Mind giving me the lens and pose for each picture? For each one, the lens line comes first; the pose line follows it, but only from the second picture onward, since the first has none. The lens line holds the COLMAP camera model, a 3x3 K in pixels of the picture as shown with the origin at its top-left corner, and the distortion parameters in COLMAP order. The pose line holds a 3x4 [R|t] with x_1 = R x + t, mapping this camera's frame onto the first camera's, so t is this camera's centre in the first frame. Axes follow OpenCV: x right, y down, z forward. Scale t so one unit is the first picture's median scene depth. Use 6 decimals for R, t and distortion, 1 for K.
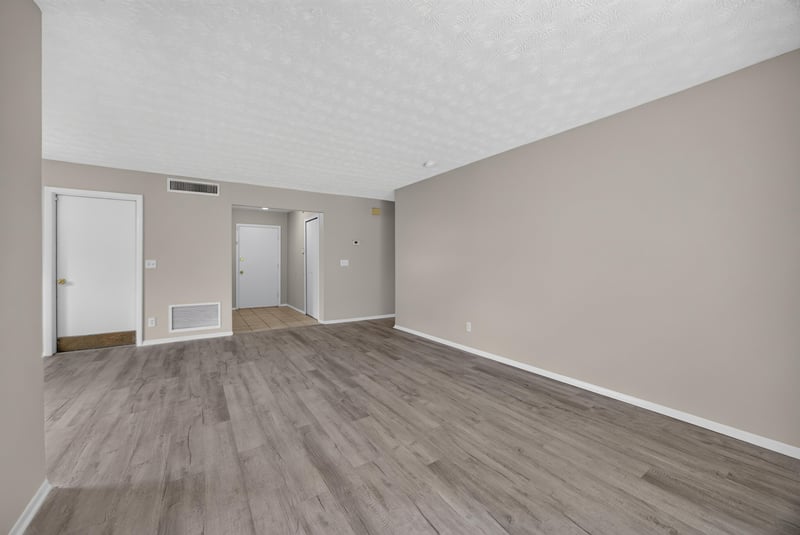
lens RADIAL K [[308.9, 0, 395.0], [0, 308.9, 262.3], [0, 0, 1]] dist [-0.019250, 0.003937]
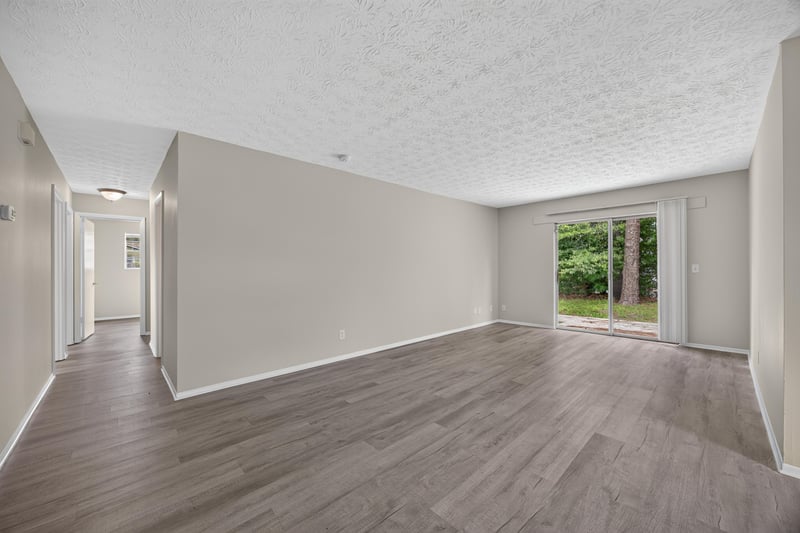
lens RADIAL K [[308.9, 0, 399.0], [0, 308.9, 268.2], [0, 0, 1]] dist [-0.019250, 0.003937]
pose [[-0.181087, 0.006786, 0.983444, -1.059571], [0.007881, 0.999954, -0.005449, 0.001381], [-0.983435, 0.006764, -0.181132, 1.371744]]
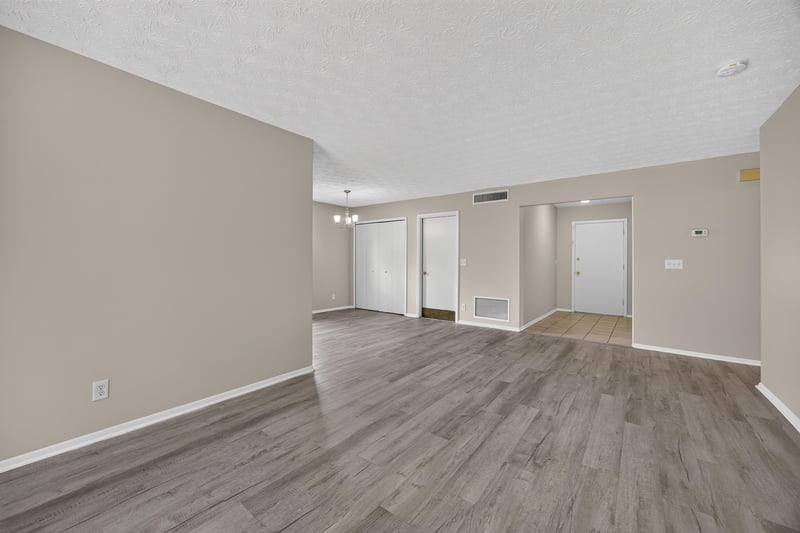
lens RADIAL K [[308.9, 0, 398.9], [0, 308.9, 262.0], [0, 0, 1]] dist [-0.019250, 0.003937]
pose [[0.327480, 0.008321, -0.944822, 0.537234], [-0.008852, 0.999944, 0.005738, -0.001740], [0.944817, 0.006484, 0.327535, 0.462350]]
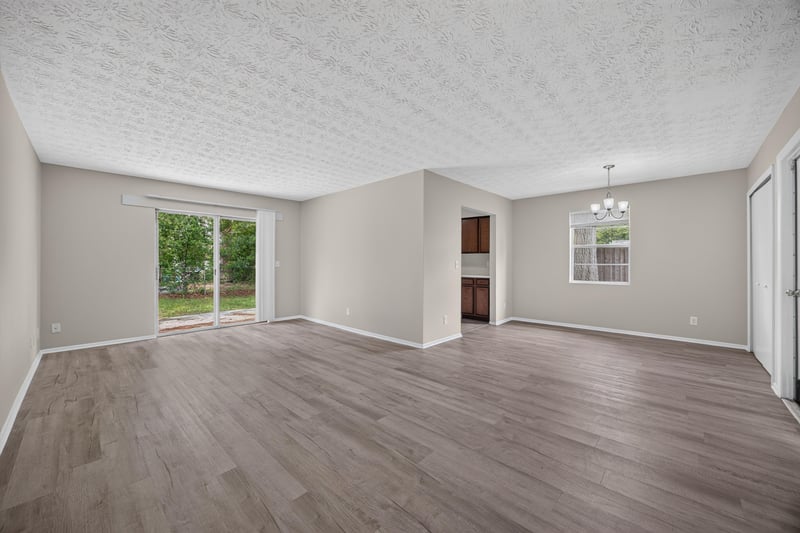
lens RADIAL K [[308.9, 0, 399.9], [0, 308.9, 263.9], [0, 0, 1]] dist [-0.019250, 0.003937]
pose [[-0.969898, 0.005219, -0.243456, -0.160993], [0.004099, 0.999979, 0.005106, -0.003011], [0.243478, 0.003954, -0.969898, 1.906832]]
